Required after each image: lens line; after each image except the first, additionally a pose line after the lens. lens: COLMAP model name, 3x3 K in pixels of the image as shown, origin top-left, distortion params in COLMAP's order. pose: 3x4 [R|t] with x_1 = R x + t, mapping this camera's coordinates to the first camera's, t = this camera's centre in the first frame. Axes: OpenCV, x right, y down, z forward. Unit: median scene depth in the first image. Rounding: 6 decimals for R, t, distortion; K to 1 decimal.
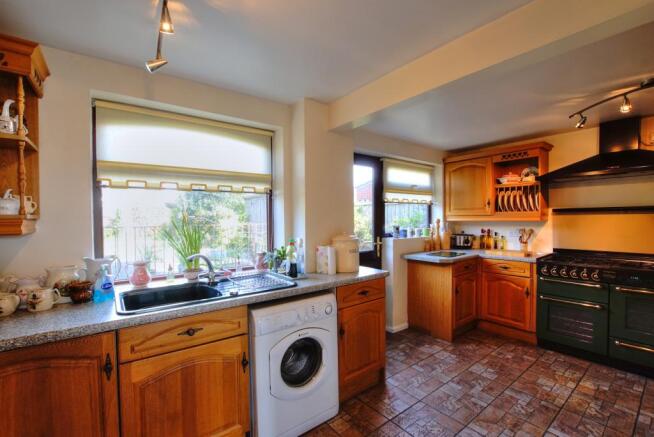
lens RADIAL K [[288.5, 0, 323.0], [0, 288.5, 222.7], [0, 0, 1]] dist [-0.024158, 0.000892]
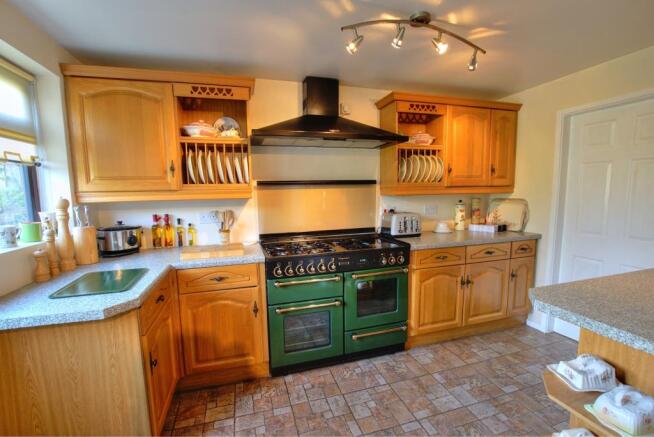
lens RADIAL K [[288.5, 0, 323.0], [0, 288.5, 222.7], [0, 0, 1]] dist [-0.024158, 0.000892]
pose [[0.353063, -0.102223, 0.929998, 0.151574], [0.028935, 0.994731, 0.098354, -0.009689], [-0.935152, -0.007815, 0.354161, 0.524606]]
